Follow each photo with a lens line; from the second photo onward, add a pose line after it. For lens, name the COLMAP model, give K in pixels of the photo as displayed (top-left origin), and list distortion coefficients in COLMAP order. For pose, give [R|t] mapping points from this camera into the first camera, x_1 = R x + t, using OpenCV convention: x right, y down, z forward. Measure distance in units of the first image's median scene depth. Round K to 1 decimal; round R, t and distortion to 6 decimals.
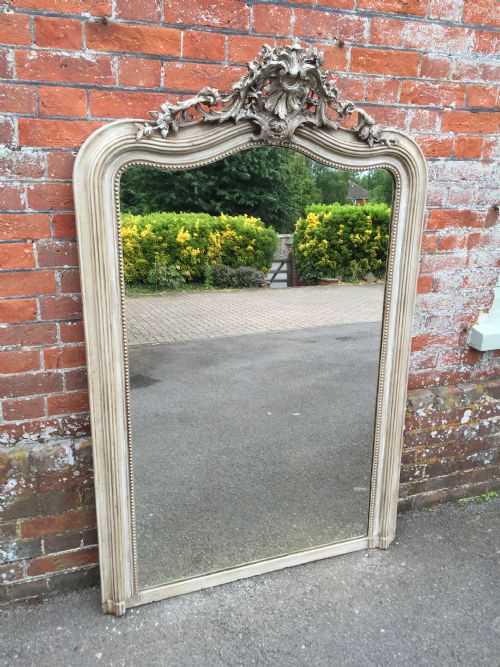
lens RADIAL K [[585.5, 0, 256.1], [0, 585.5, 354.2], [0, 0, 1]] dist [0.103914, -0.130621]
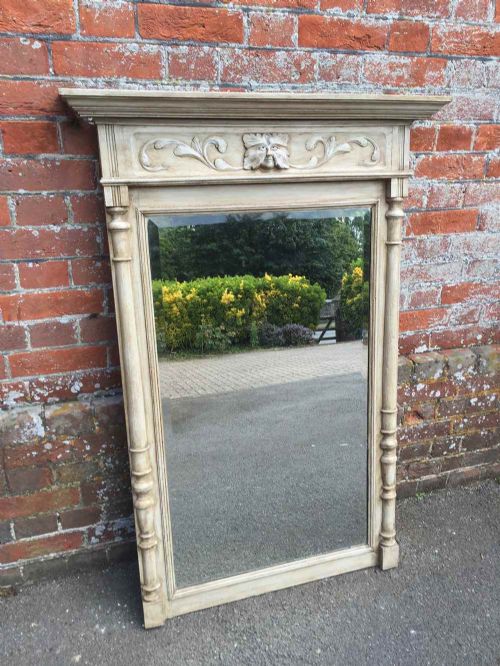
lens RADIAL K [[589.1, 0, 258.2], [0, 589.1, 351.5], [0, 0, 1]] dist [0.094858, -0.115370]
pose [[0.999563, -0.000671, -0.029568, 0.017972], [0.002111, 0.998811, 0.048707, 0.024393], [0.029501, -0.048748, 0.998375, 0.159477]]
